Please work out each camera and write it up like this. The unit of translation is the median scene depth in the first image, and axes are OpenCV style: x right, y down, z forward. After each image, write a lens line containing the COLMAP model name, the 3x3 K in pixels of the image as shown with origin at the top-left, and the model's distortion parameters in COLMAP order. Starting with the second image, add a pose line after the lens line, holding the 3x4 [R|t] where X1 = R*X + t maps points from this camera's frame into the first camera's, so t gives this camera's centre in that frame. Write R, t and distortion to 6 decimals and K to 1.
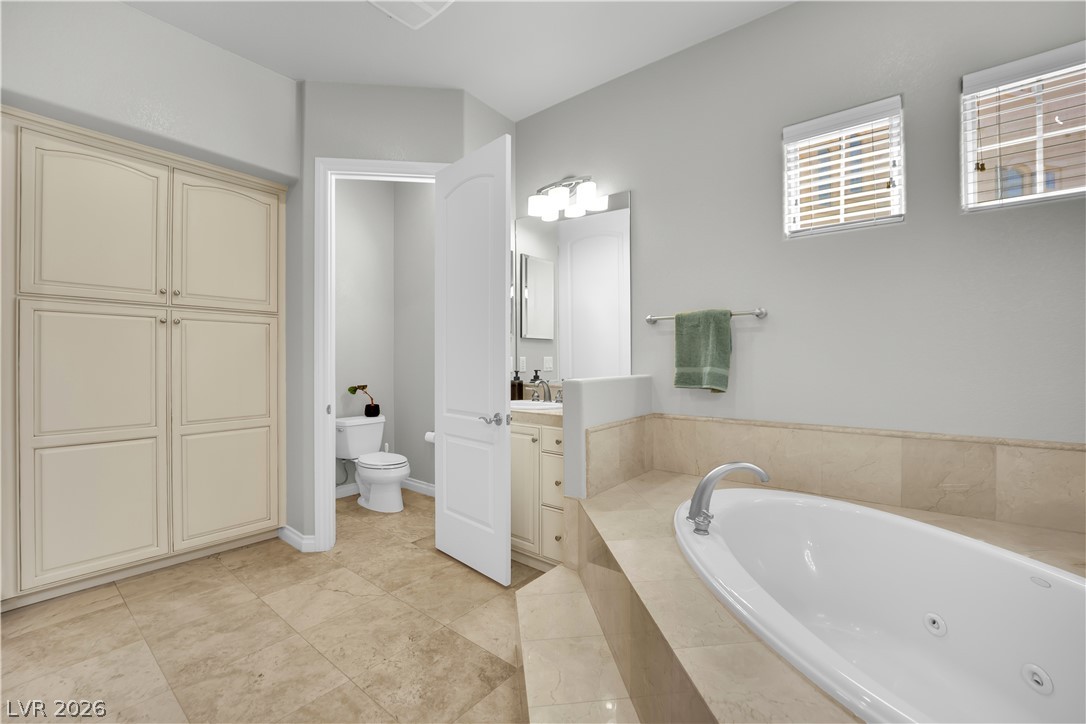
lens RADIAL K [[449.1, 0, 536.8], [0, 449.1, 357.8], [0, 0, 1]] dist [-0.016945, 0.000435]
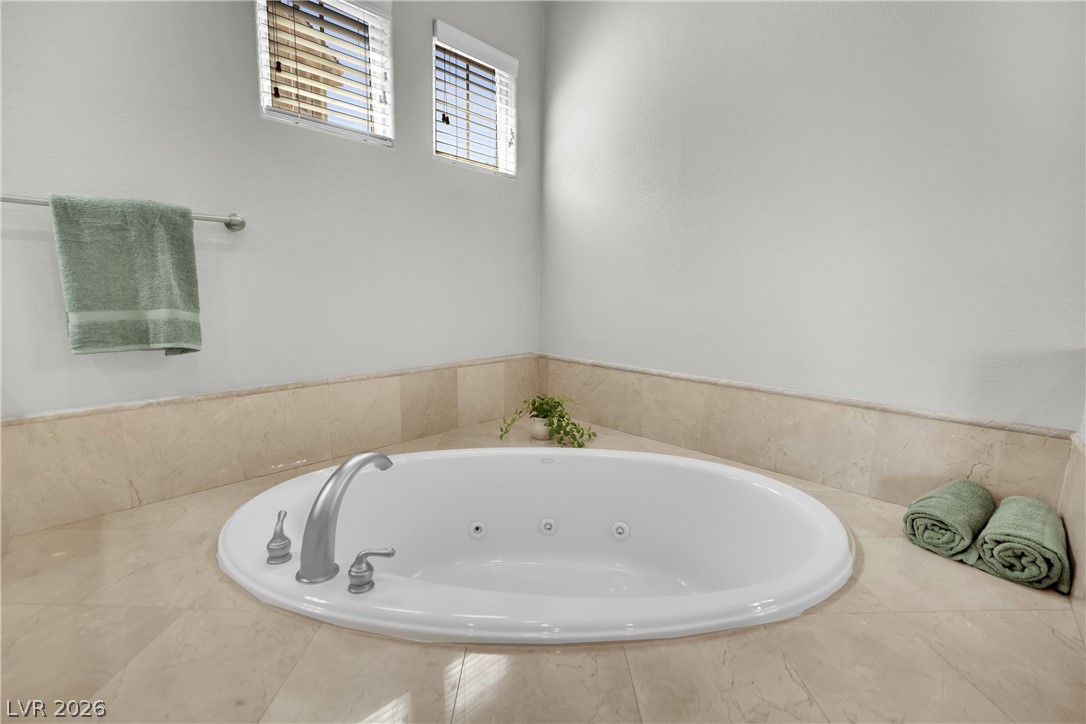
lens RADIAL K [[449.1, 0, 542.6], [0, 449.1, 363.0], [0, 0, 1]] dist [-0.016945, 0.000435]
pose [[0.094246, -0.150008, 0.984183, -0.114405], [-0.020530, 0.988080, 0.152568, -0.007159], [-0.995337, -0.034584, 0.090043, 0.494263]]
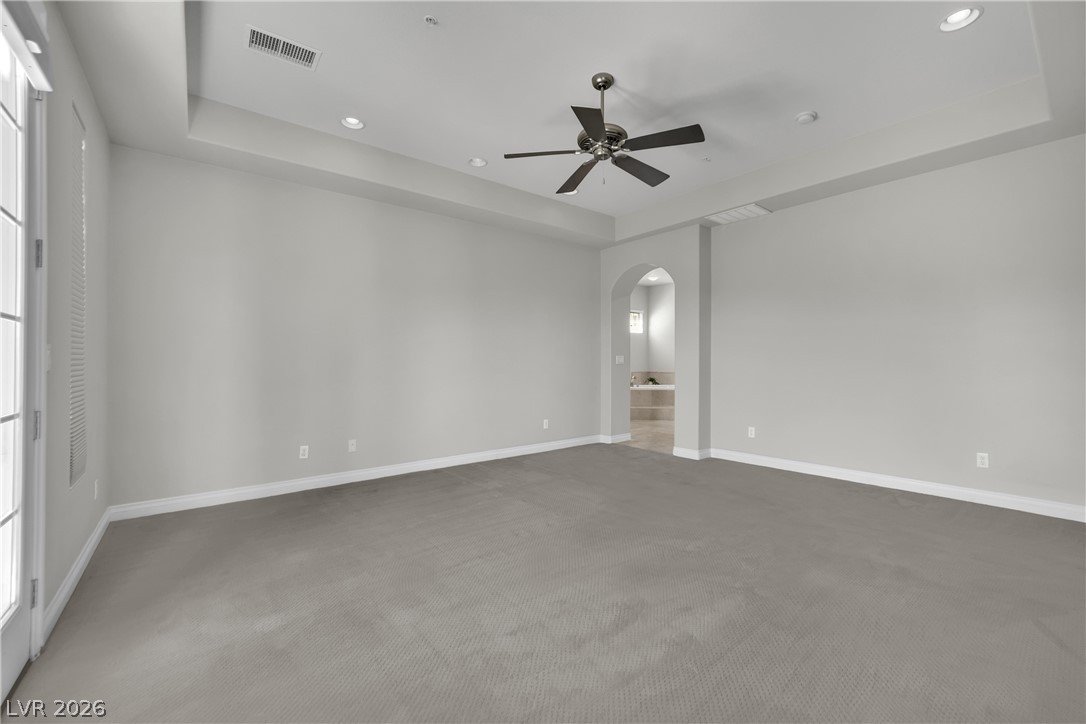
lens RADIAL K [[449.1, 0, 546.7], [0, 449.1, 363.2], [0, 0, 1]] dist [-0.016945, 0.000435]
pose [[0.219585, 0.004187, 0.975584, -3.910899], [-0.005044, 0.999982, -0.003157, 0.067677], [-0.975580, -0.004228, 0.219602, 0.604710]]
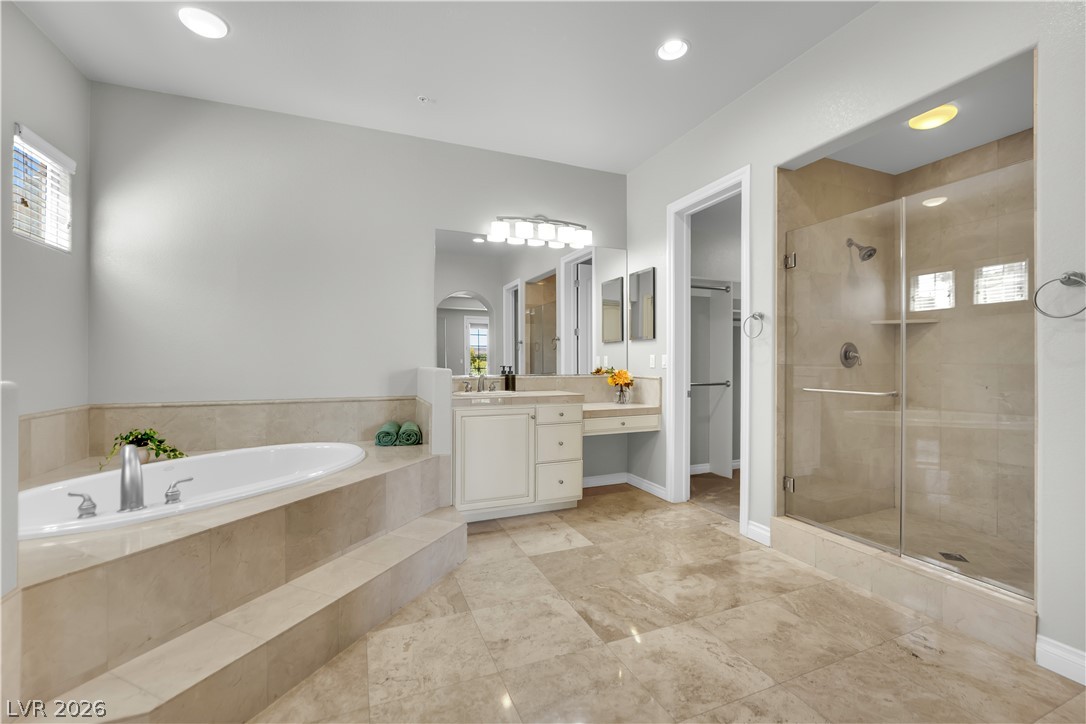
lens RADIAL K [[449.1, 0, 547.5], [0, 449.1, 359.9], [0, 0, 1]] dist [-0.016945, 0.000435]
pose [[-0.879352, 0.004492, 0.476151, -0.707856], [0.001098, 0.999972, -0.007406, 0.024862], [-0.476171, -0.005990, -0.879333, 1.074283]]
